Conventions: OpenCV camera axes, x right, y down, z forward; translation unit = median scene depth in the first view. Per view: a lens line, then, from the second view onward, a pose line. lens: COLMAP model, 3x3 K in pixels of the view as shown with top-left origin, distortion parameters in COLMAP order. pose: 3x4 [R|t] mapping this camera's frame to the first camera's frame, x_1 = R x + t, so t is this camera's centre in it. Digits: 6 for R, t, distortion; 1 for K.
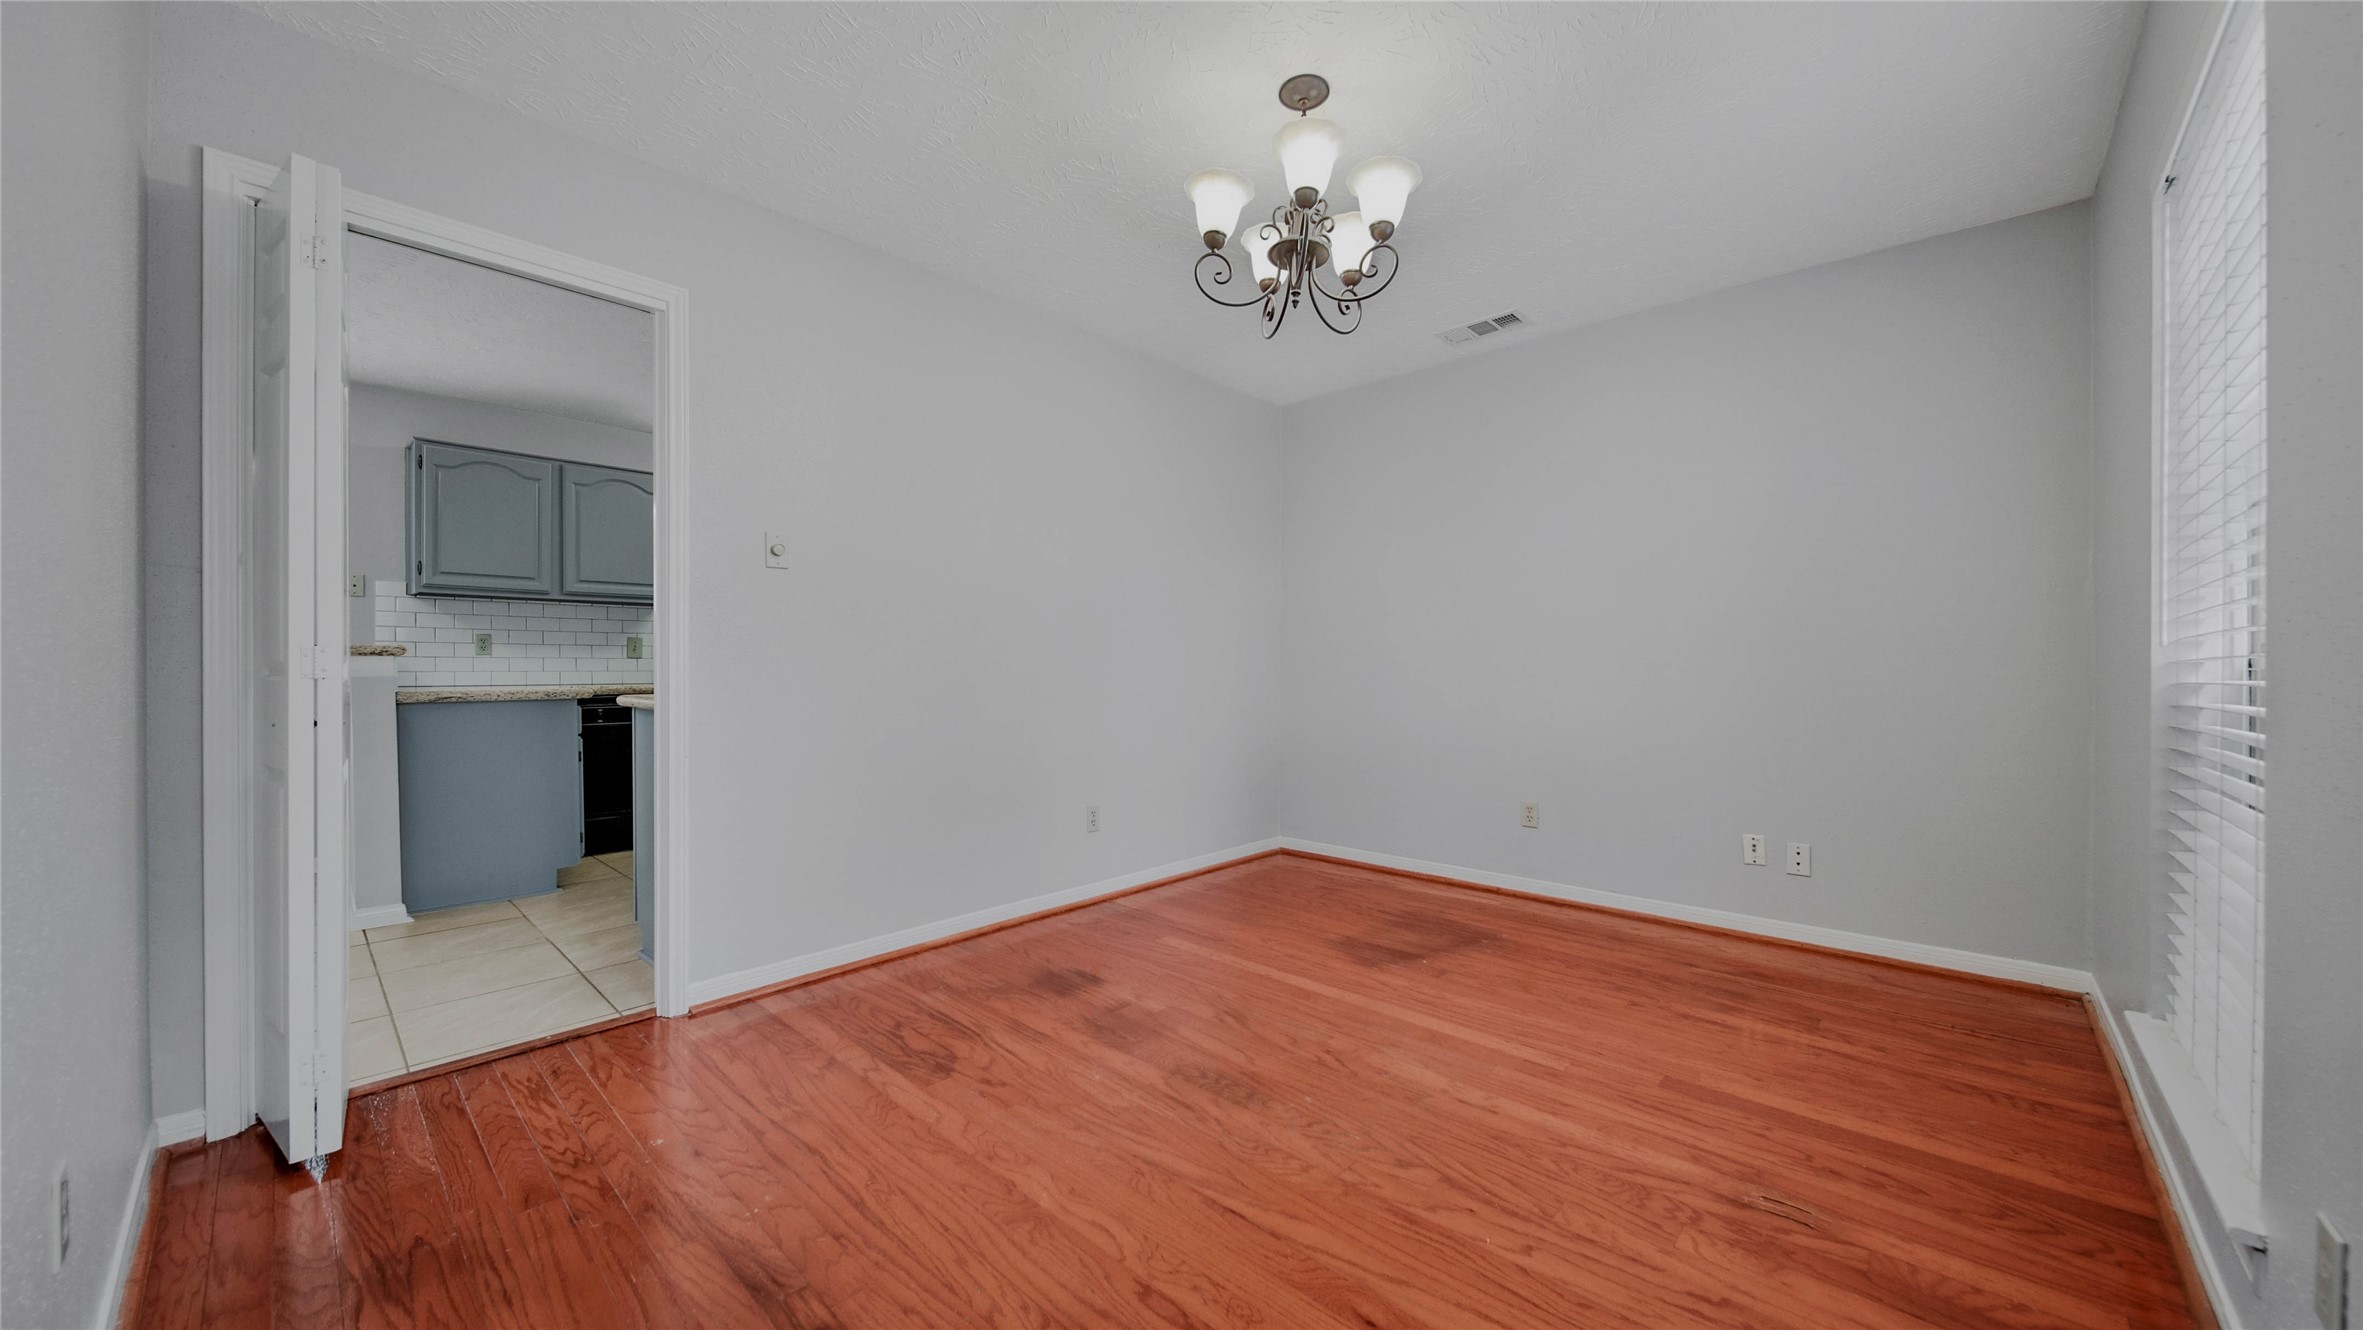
lens RADIAL K [[841.0, 0, 1178.8], [0, 841.0, 669.2], [0, 0, 1]] dist [0.001492, -0.000097]
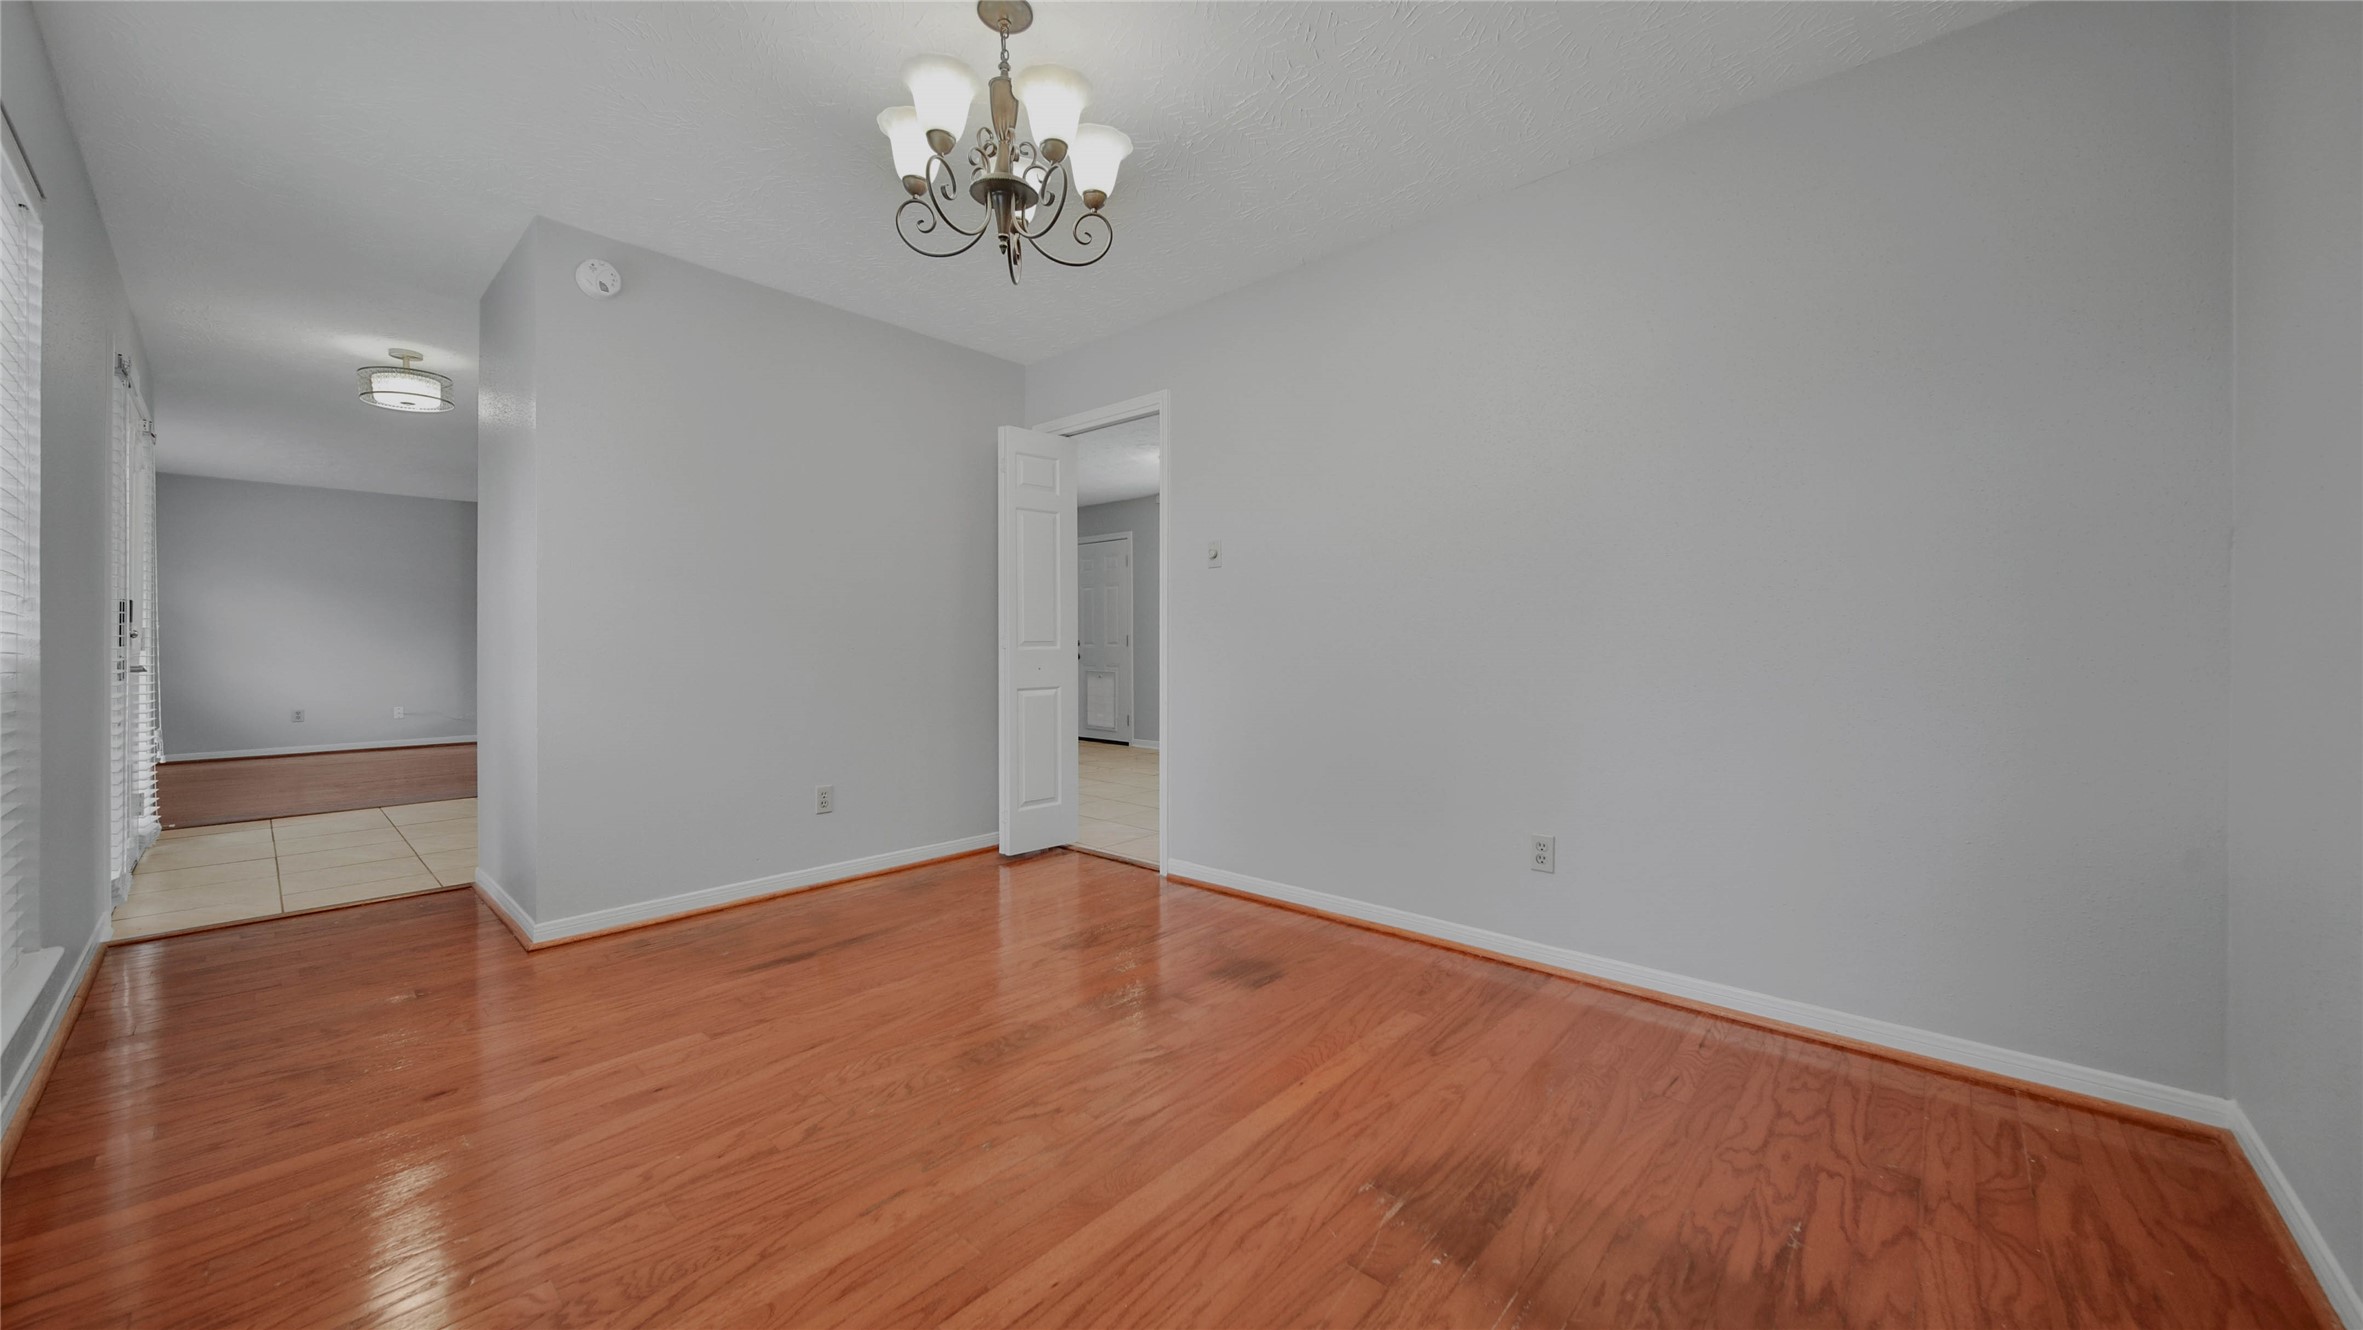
lens RADIAL K [[841.0, 0, 1178.8], [0, 841.0, 669.2], [0, 0, 1]] dist [0.001492, -0.000097]
pose [[0.010018, 0.028237, -0.999551, 0.844180], [-0.000324, 0.999601, 0.028235, -0.000410], [0.999950, 0.000041, 0.010023, 0.947900]]
